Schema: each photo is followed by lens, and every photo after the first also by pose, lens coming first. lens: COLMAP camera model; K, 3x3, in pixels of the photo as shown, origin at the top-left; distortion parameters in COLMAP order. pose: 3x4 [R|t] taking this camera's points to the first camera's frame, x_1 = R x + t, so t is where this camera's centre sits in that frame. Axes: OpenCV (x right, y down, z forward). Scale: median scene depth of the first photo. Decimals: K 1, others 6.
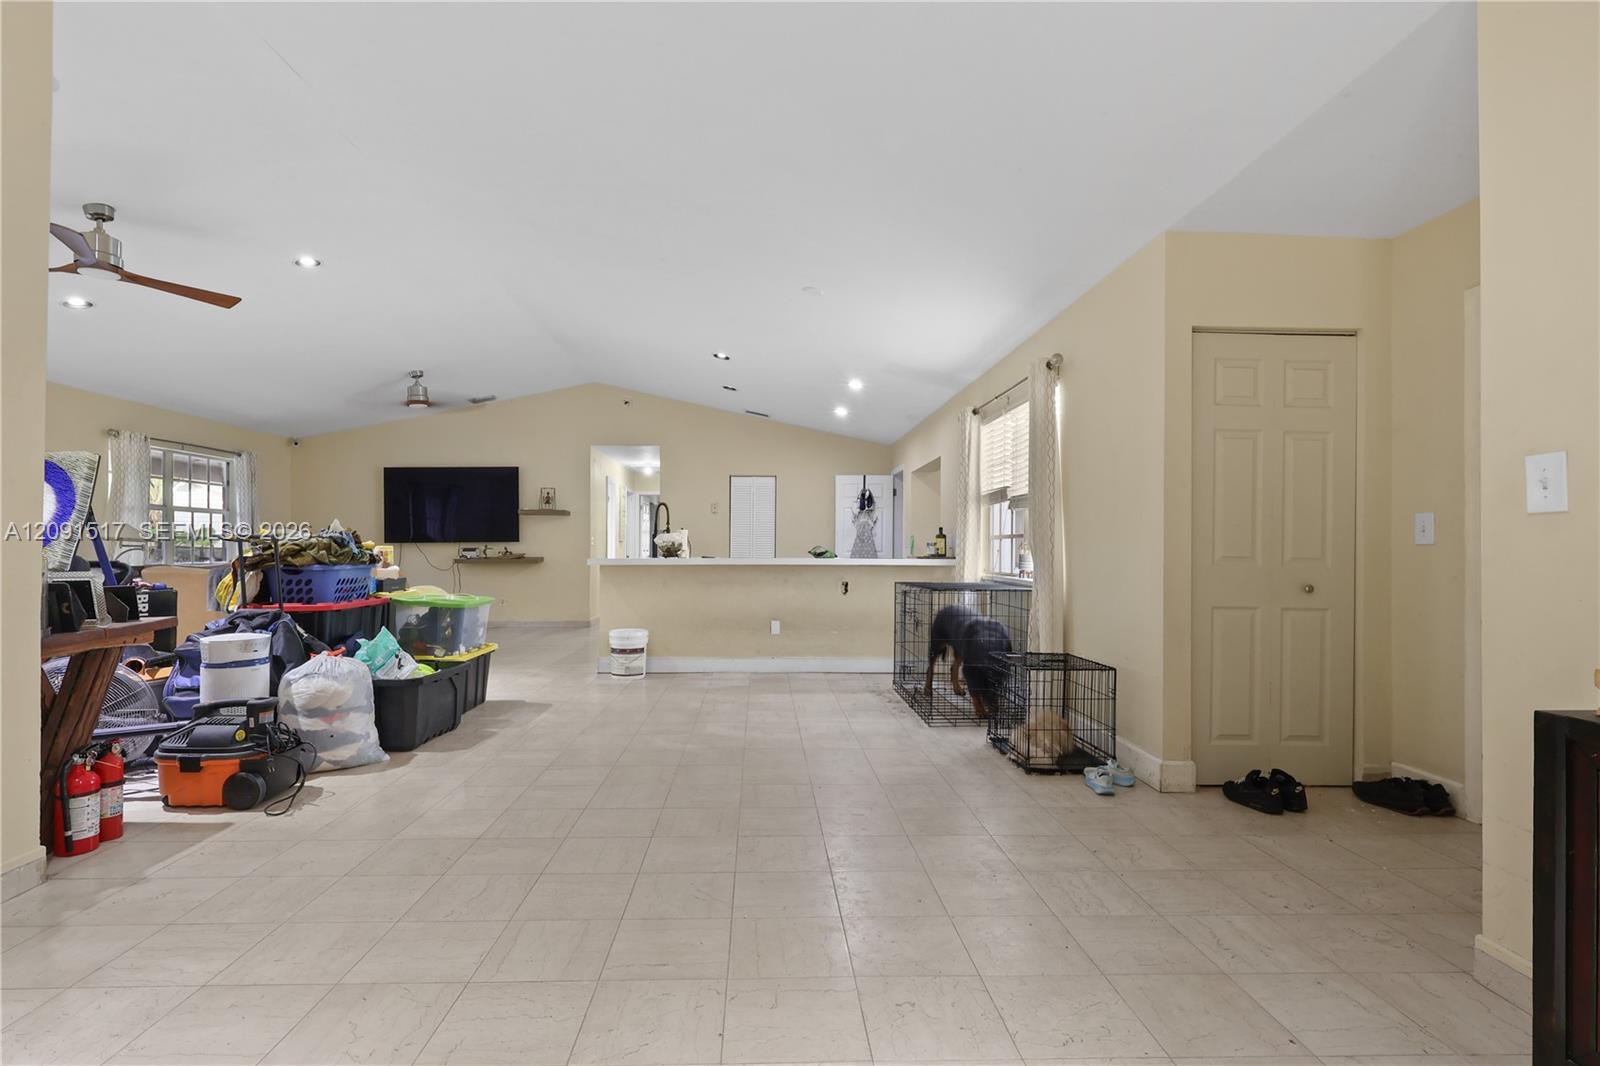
lens RADIAL K [[759.3, 0, 806.0], [0, 759.3, 543.6], [0, 0, 1]] dist [0.002526, 0.002218]
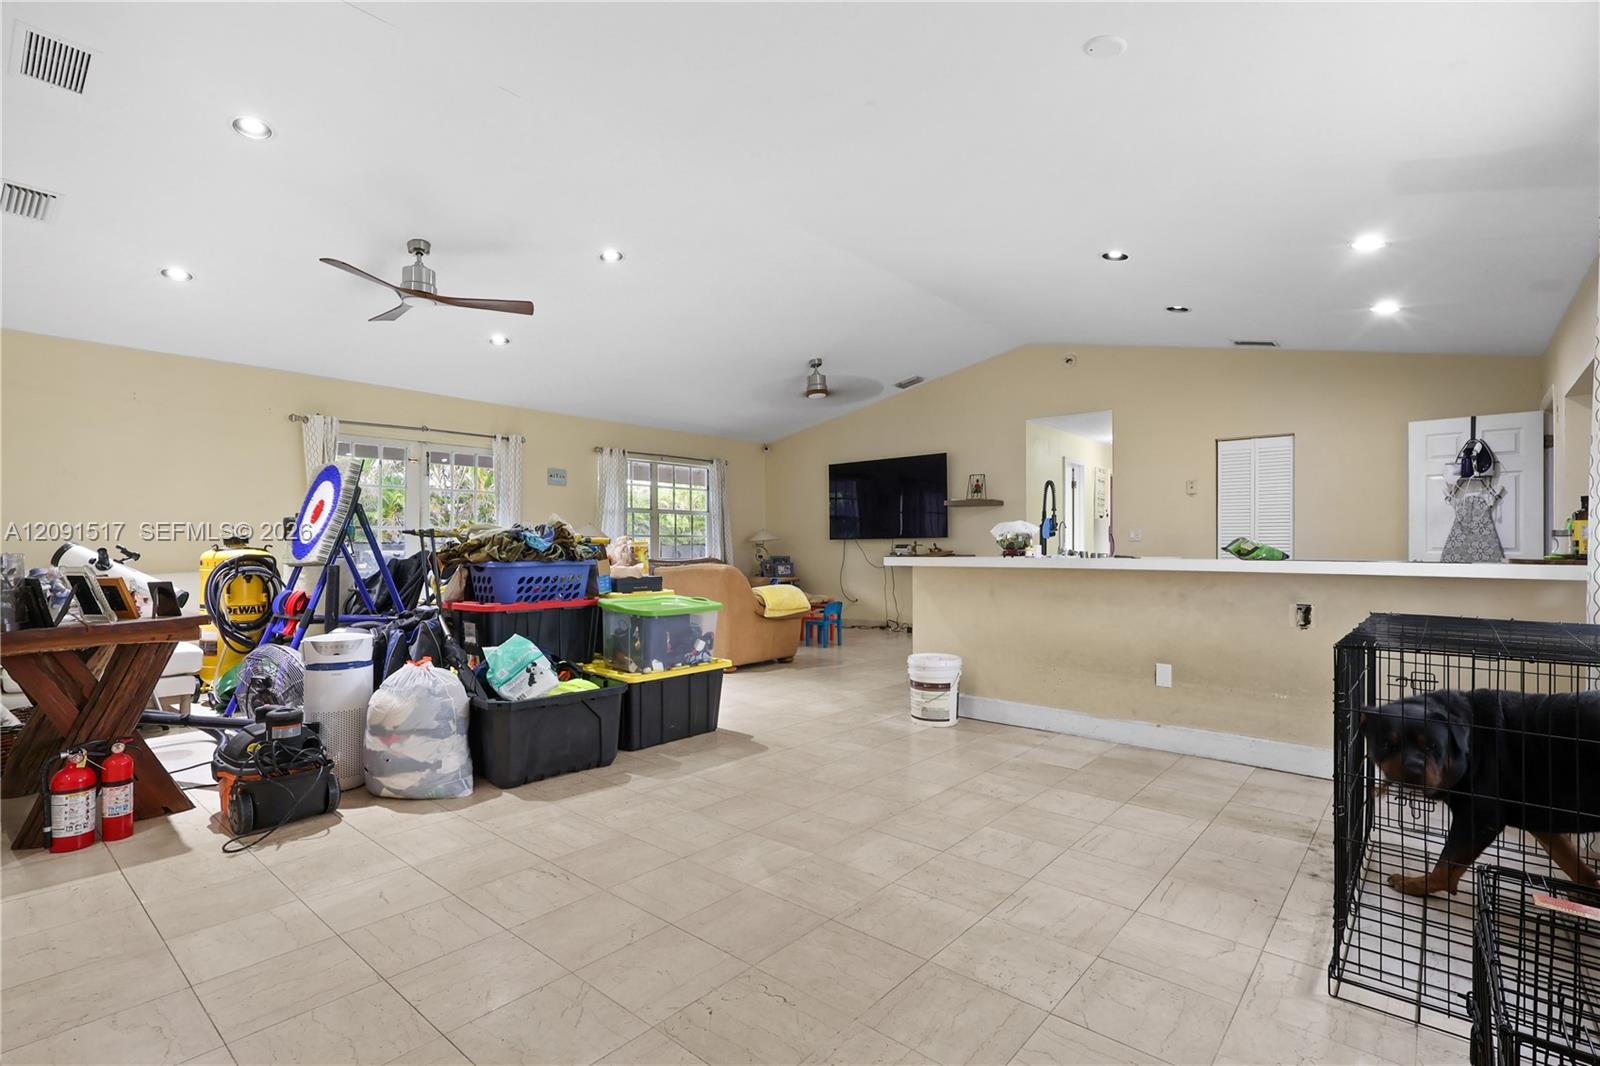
lens RADIAL K [[759.3, 0, 798.6], [0, 759.3, 540.1], [0, 0, 1]] dist [0.002526, 0.002218]
pose [[0.725160, -0.006312, -0.688551, 0.163587], [0.005099, 0.999980, -0.003796, 0.004738], [0.688561, -0.000758, 0.725178, 0.366473]]
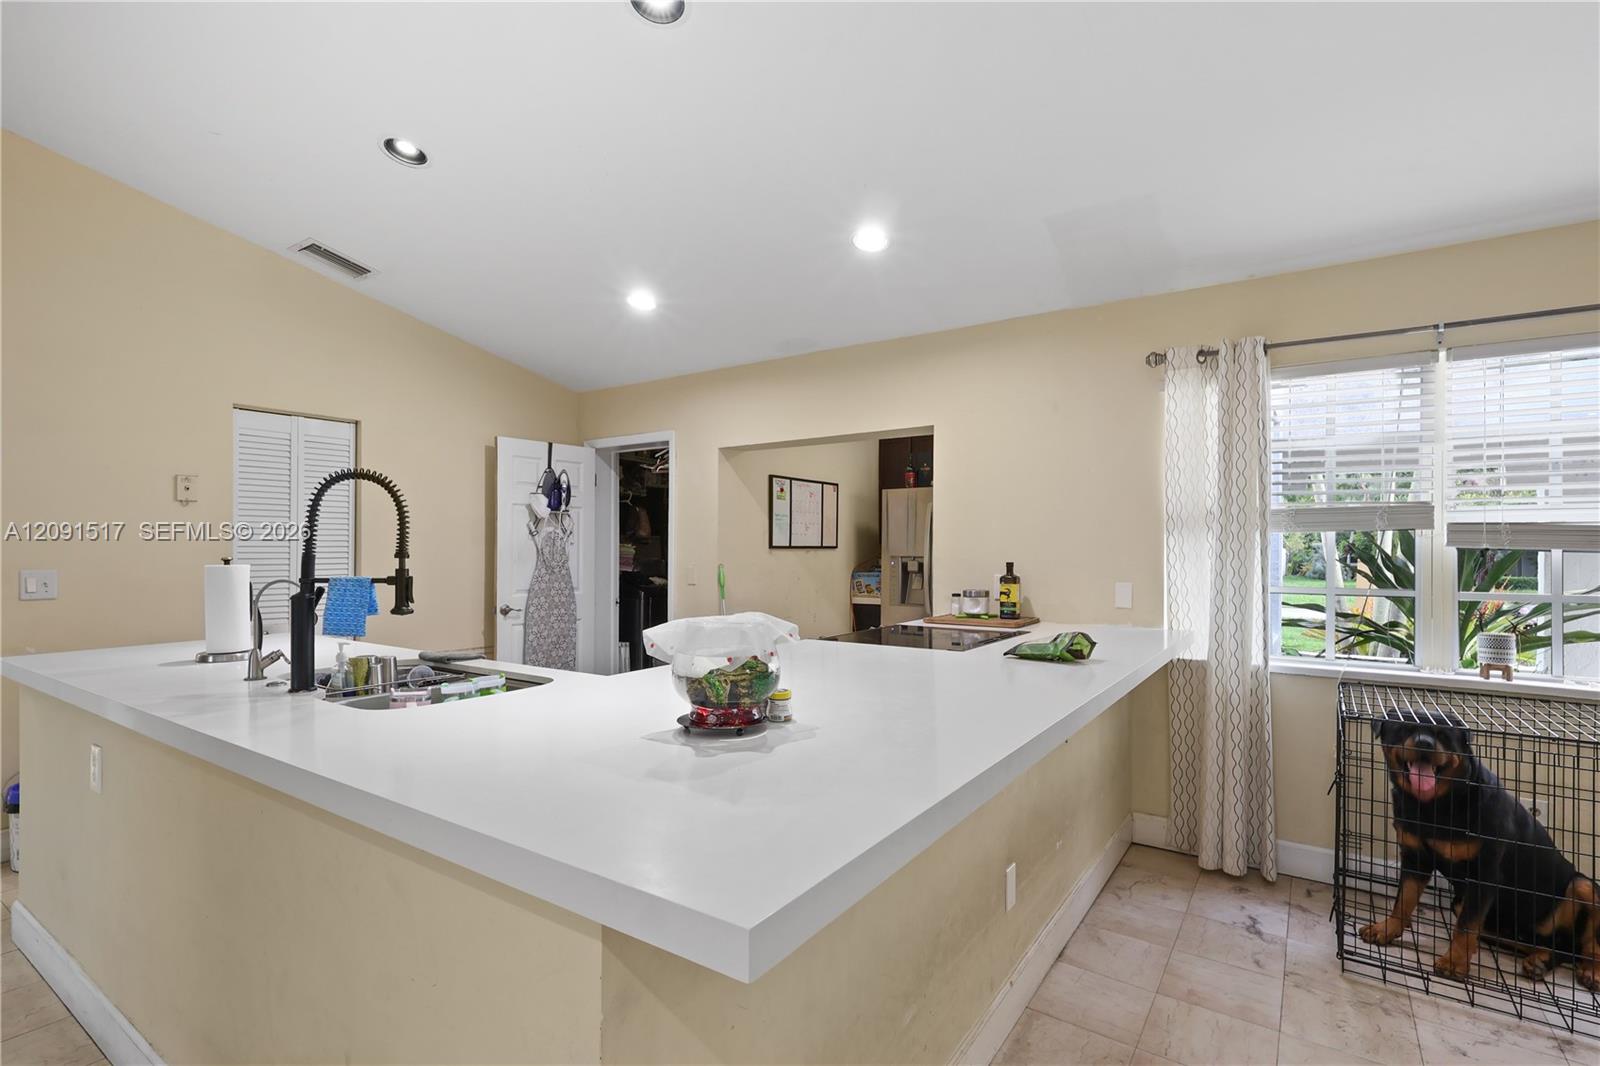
lens RADIAL K [[759.3, 0, 804.5], [0, 759.3, 539.4], [0, 0, 1]] dist [0.002526, 0.002218]
pose [[0.610638, 0.006563, 0.791882, -0.358792], [-0.007496, 0.999969, -0.002508, -0.038321], [-0.791874, -0.004405, 0.610669, 0.868751]]
